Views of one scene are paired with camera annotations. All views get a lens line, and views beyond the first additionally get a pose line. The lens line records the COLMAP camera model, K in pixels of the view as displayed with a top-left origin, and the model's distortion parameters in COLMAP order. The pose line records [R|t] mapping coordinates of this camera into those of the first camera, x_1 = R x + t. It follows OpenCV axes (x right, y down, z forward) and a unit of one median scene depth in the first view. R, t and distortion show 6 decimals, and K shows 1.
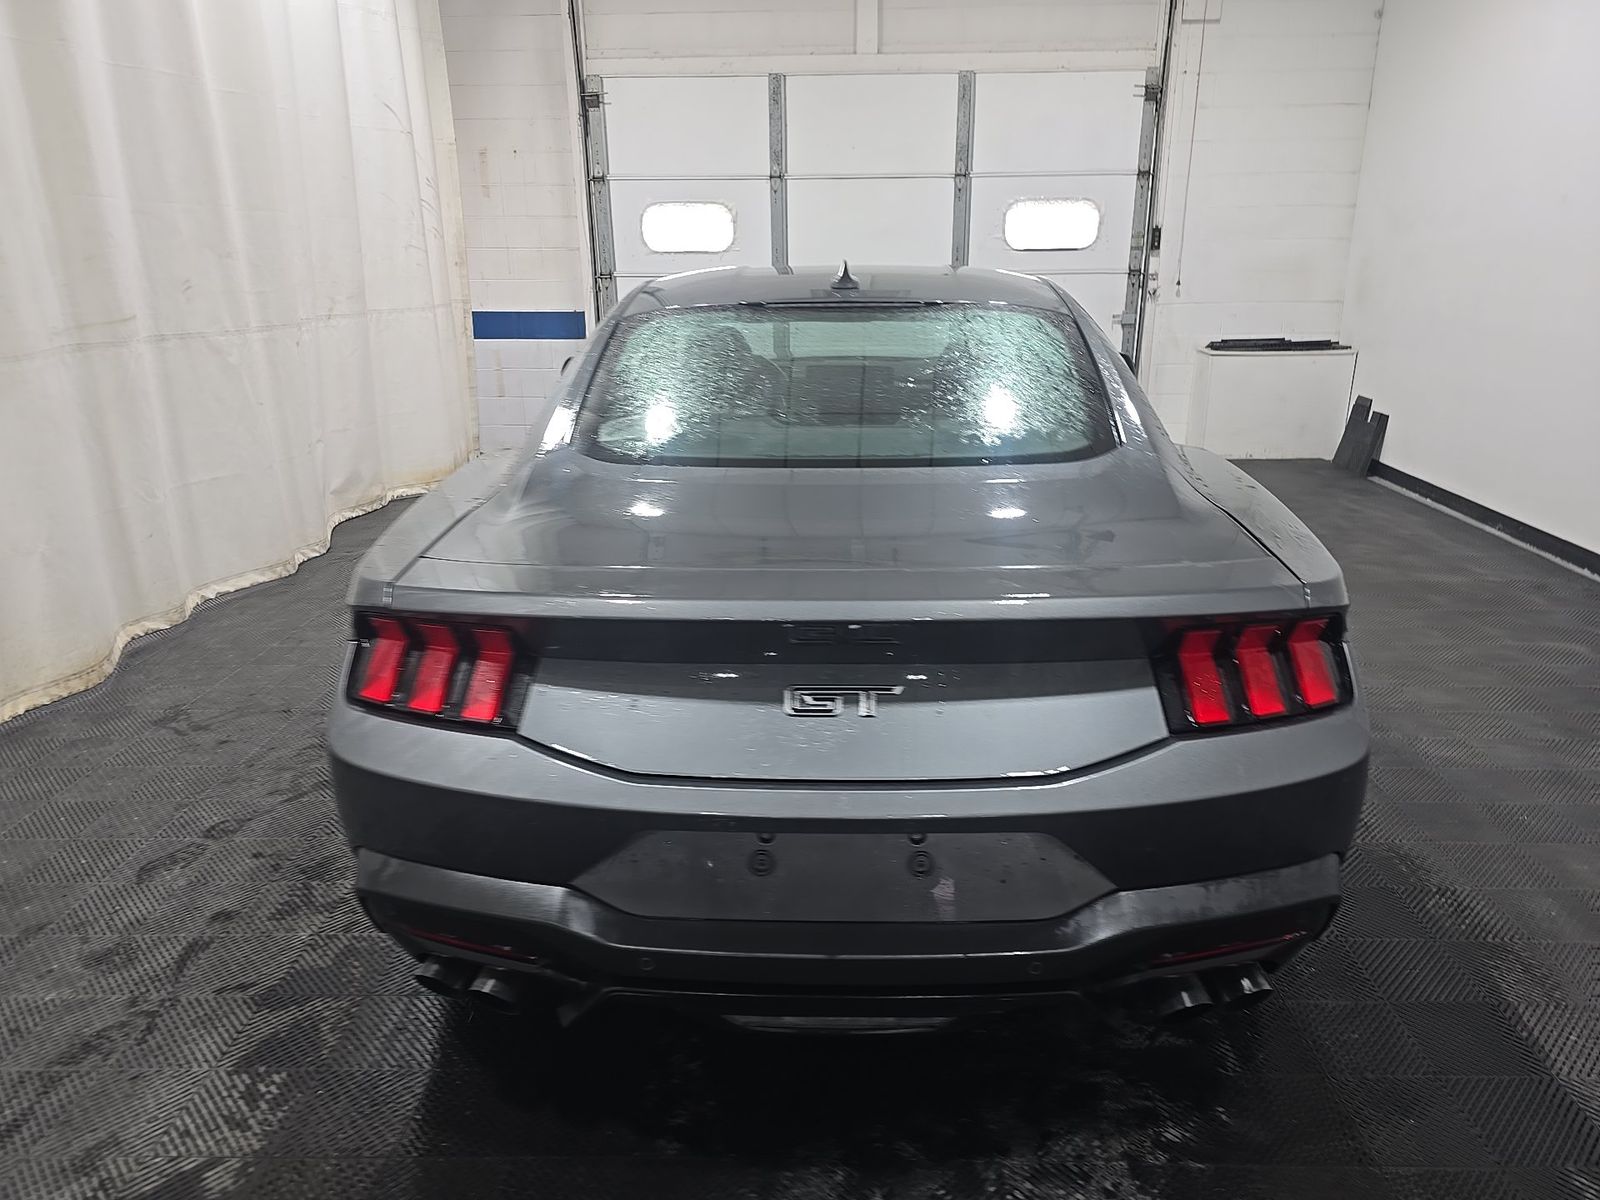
lens RADIAL K [[1079.4, 0, 797.2], [0, 1079.4, 594.4], [0, 0, 1]] dist [0.062762, -0.069854]
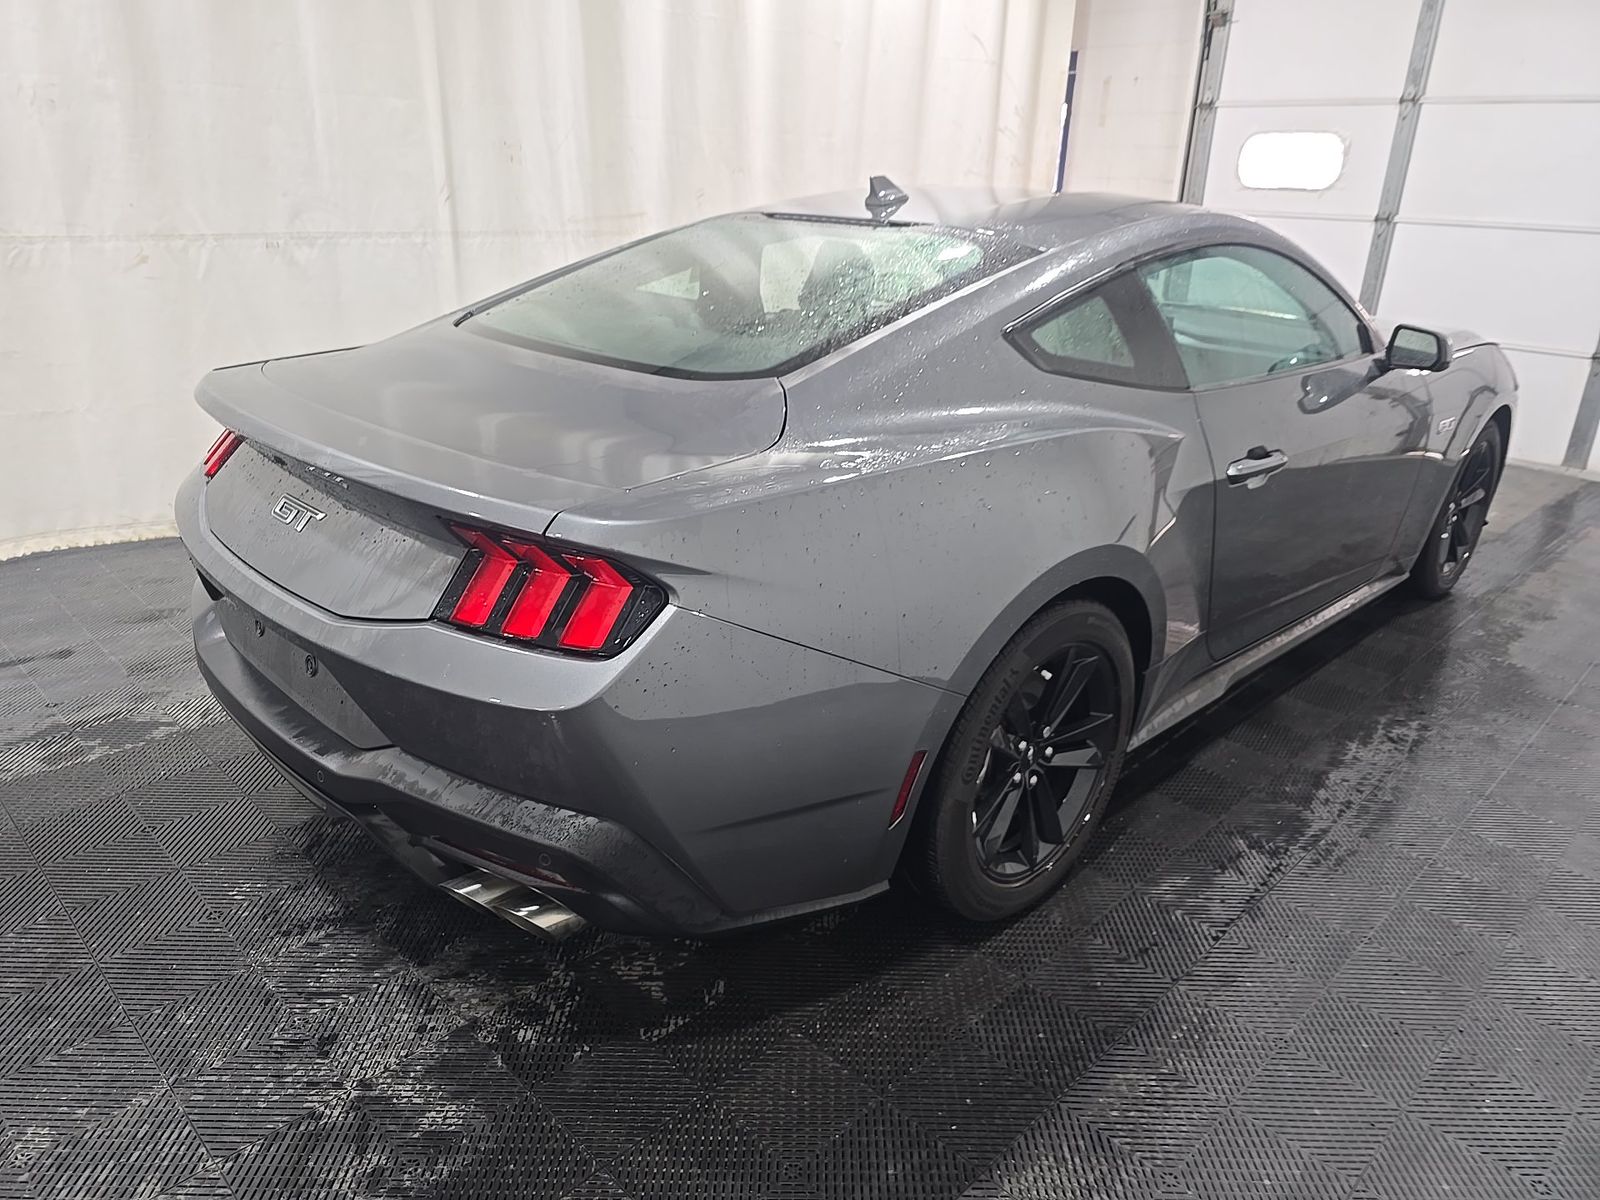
lens RADIAL K [[1083.2, 0, 800.0], [0, 1083.2, 600.0], [0, 0, 1]] dist [0.007502, -0.001148]
pose [[0.722081, 0.281402, -0.631991, 0.493337], [-0.246672, 0.958217, 0.144823, -0.049734], [0.646338, 0.051320, 0.761324, 0.173940]]
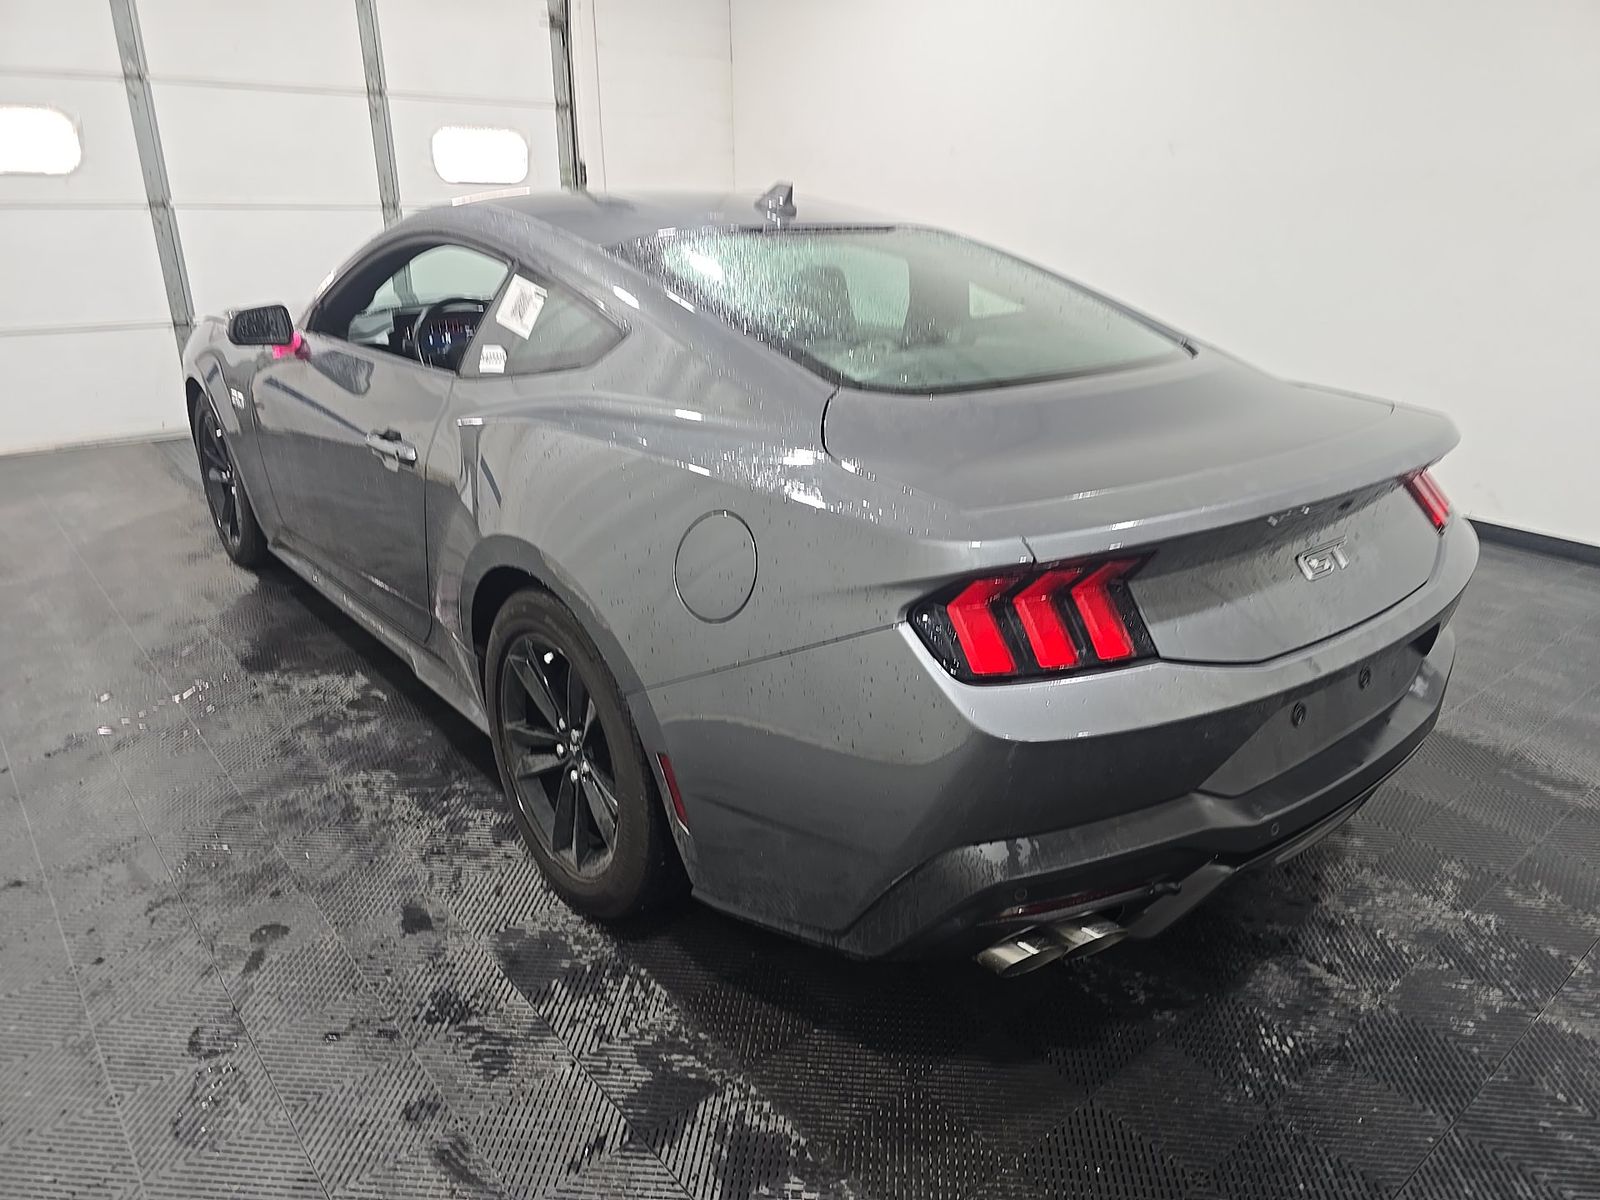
lens RADIAL K [[1084.8, 0, 803.7], [0, 1084.8, 630.6], [0, 0, 1]] dist [0.064725, -0.066313]
pose [[0.743146, -0.233441, 0.627088, -0.445730], [0.188352, 0.972255, 0.138722, -0.036668], [-0.642073, 0.015023, 0.766496, 0.182256]]
